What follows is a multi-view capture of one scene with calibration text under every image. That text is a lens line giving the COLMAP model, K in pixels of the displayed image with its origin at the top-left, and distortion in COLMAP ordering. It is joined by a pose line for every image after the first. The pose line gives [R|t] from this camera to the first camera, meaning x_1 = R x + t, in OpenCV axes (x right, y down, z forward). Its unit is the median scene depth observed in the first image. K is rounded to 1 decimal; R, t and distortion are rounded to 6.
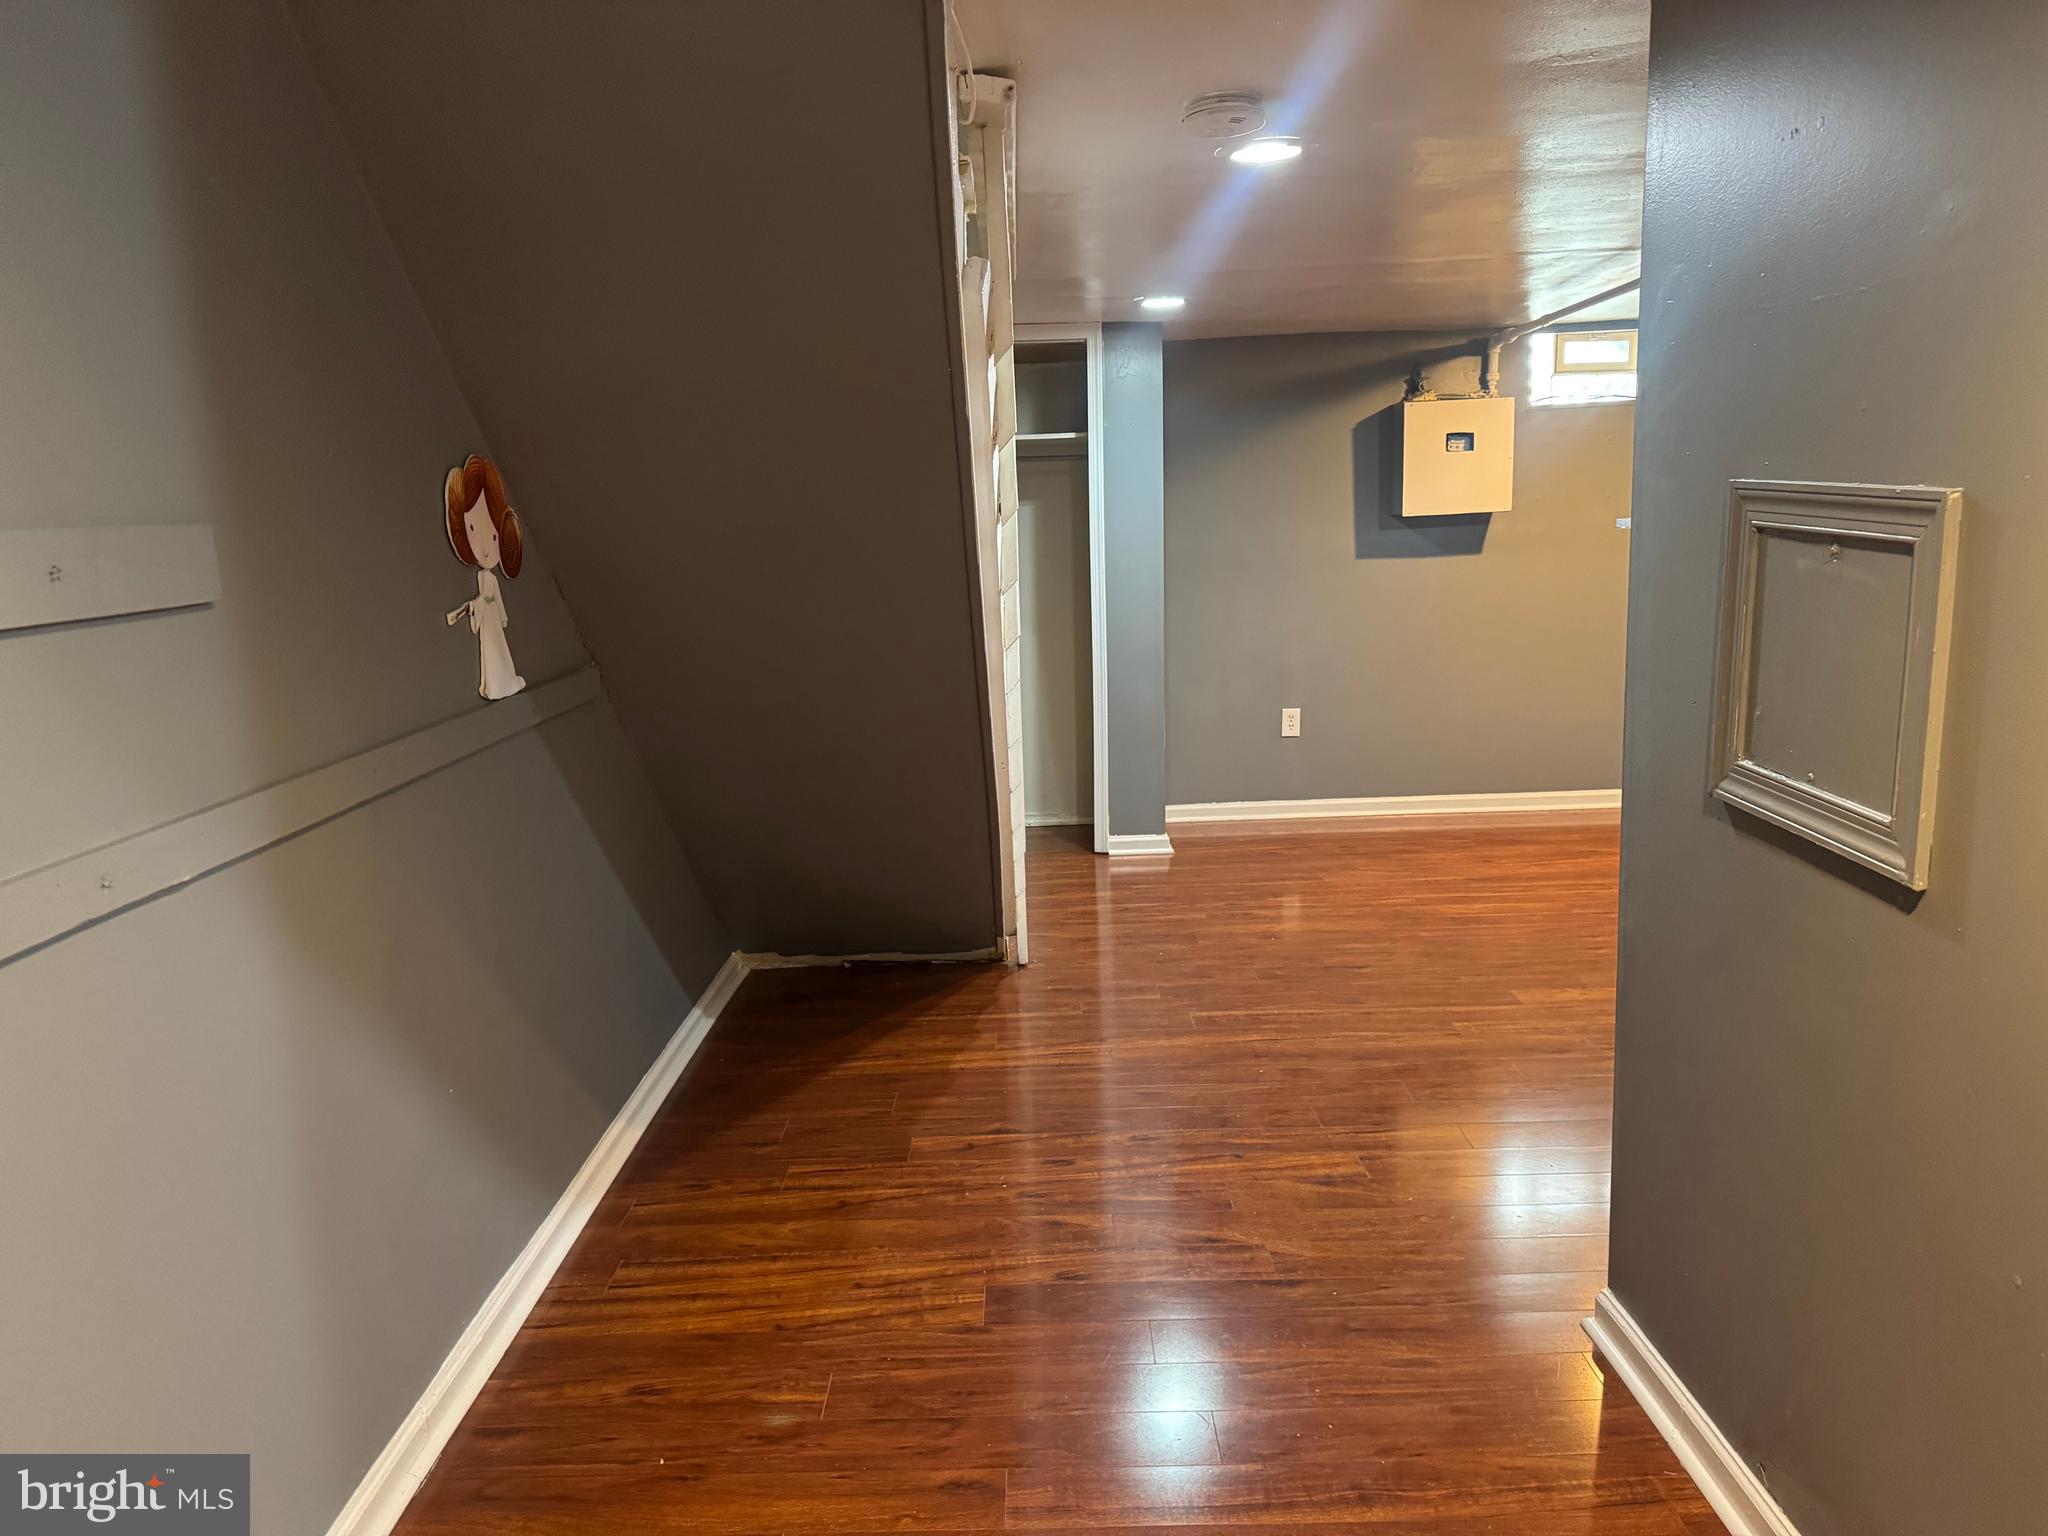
lens RADIAL K [[1425.4, 0, 1024.0], [0, 1425.4, 768.0], [0, 0, 1]] dist [0.061440, -0.086450]
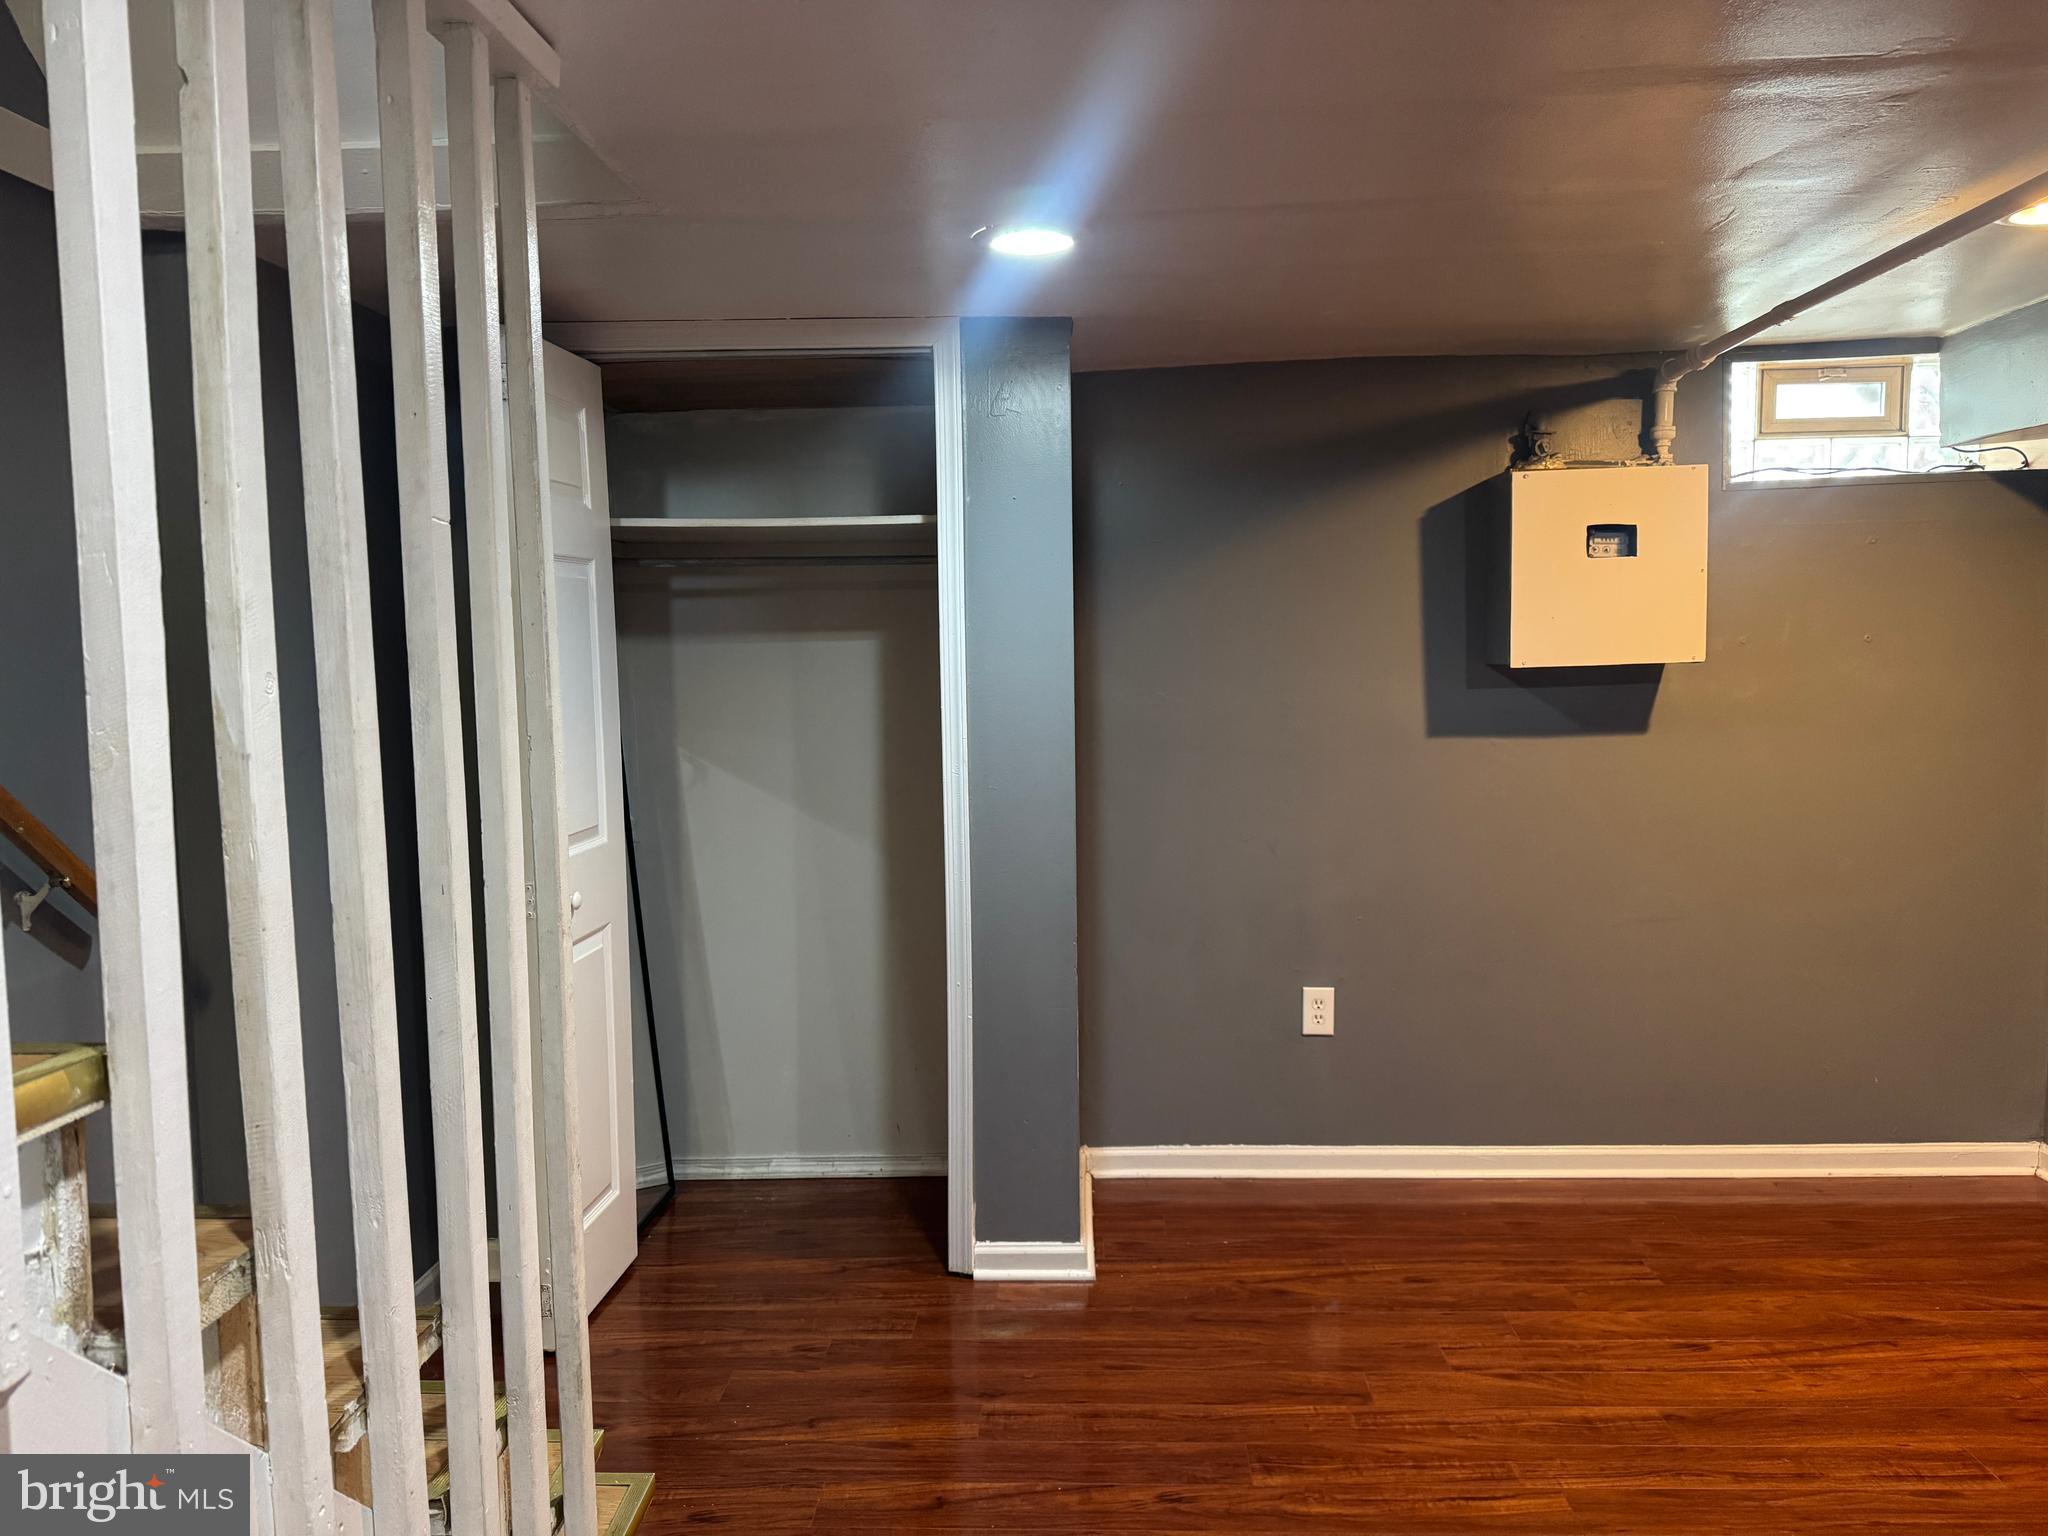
lens RADIAL K [[1414.4, 0, 1020.5], [0, 1414.4, 727.5], [0, 0, 1]] dist [0.001871, -0.004331]
pose [[0.998731, 0.016894, -0.047440, 0.102660], [-0.021794, 0.994259, -0.104757, -0.094546], [0.045398, 0.105658, 0.993366, 0.461867]]
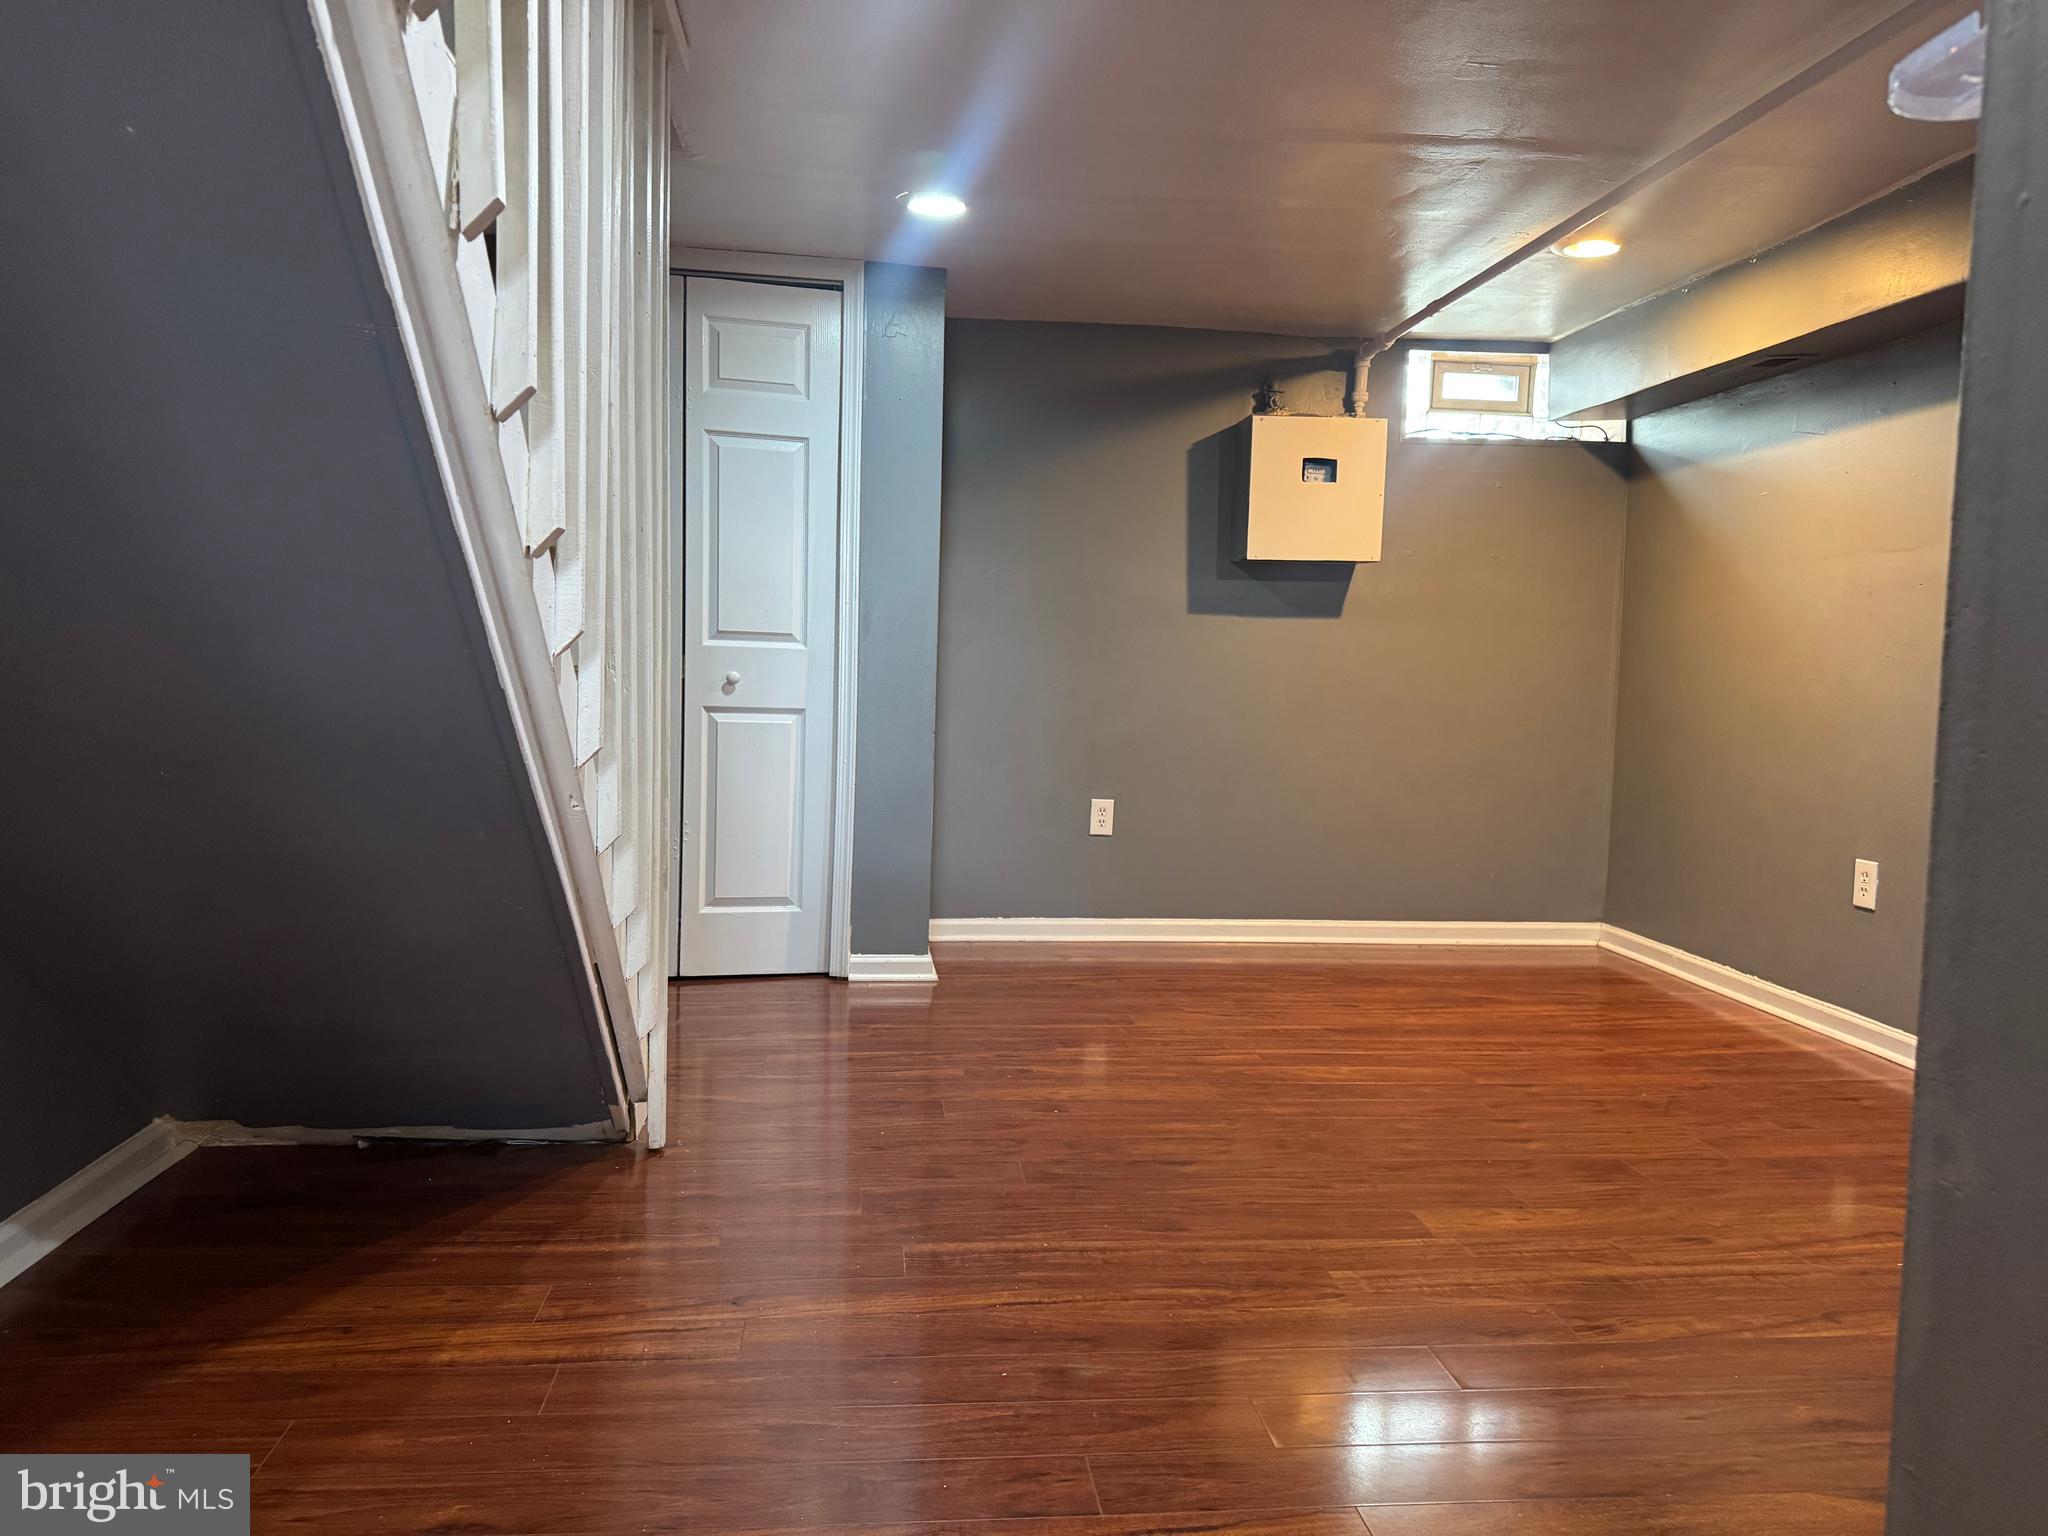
lens RADIAL K [[1416.3, 0, 1007.1], [0, 1416.3, 743.7], [0, 0, 1]] dist [0.090699, -0.167215]
pose [[0.993389, 0.051160, 0.102763, 0.061055], [-0.039408, 0.992778, -0.113308, 0.020337], [-0.107817, 0.108509, 0.988231, 0.266707]]
